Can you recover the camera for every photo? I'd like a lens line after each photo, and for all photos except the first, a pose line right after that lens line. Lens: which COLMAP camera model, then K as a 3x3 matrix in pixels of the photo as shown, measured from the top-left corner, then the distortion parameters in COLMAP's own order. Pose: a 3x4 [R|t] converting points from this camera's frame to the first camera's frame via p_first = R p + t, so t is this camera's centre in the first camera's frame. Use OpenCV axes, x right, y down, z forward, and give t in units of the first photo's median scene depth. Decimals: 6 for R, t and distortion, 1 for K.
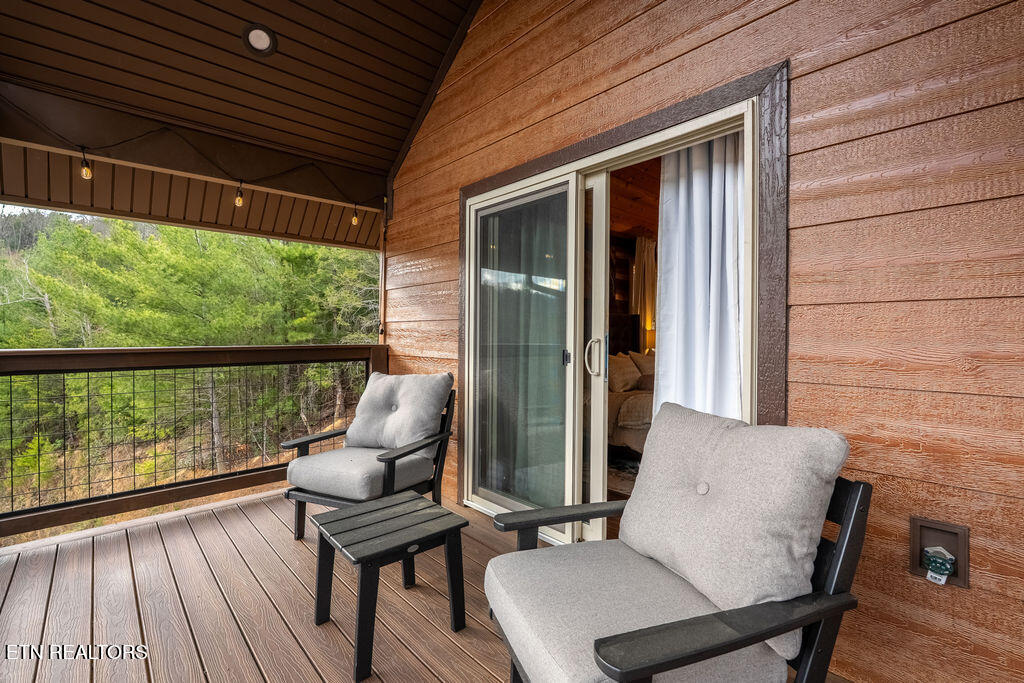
lens RADIAL K [[449.6, 0, 514.4], [0, 449.6, 334.4], [0, 0, 1]] dist [-0.005282, 0.001461]
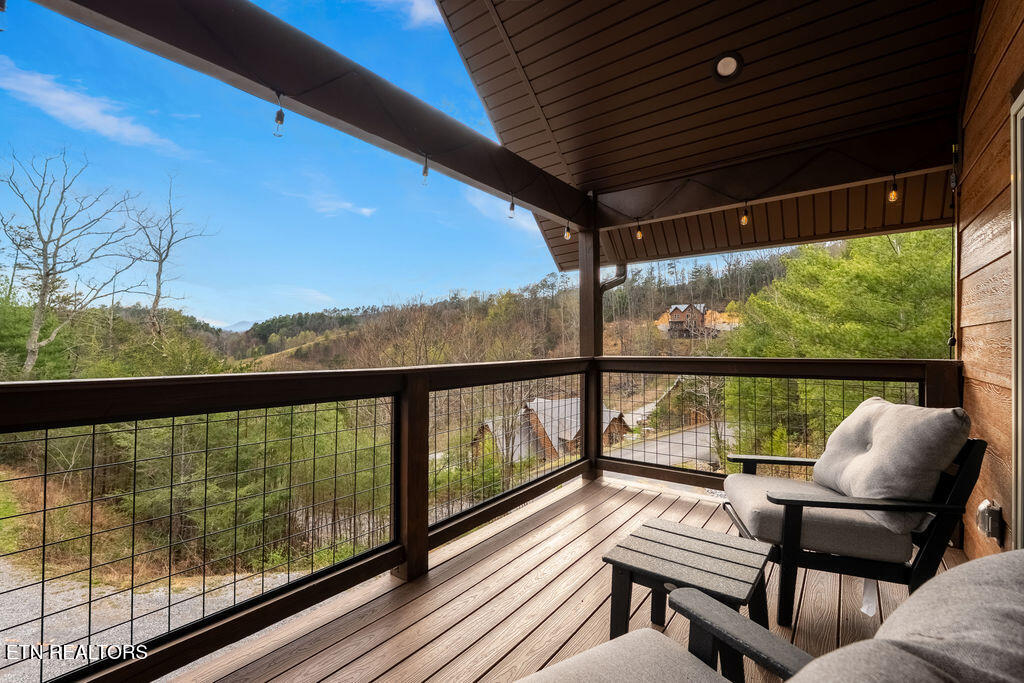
lens RADIAL K [[449.6, 0, 517.3], [0, 449.6, 338.2], [0, 0, 1]] dist [-0.005282, 0.001461]
pose [[0.184146, -0.019803, -0.982699, 0.278418], [0.004211, 0.999804, -0.019359, -0.001146], [0.982890, -0.000573, 0.184193, 0.247342]]
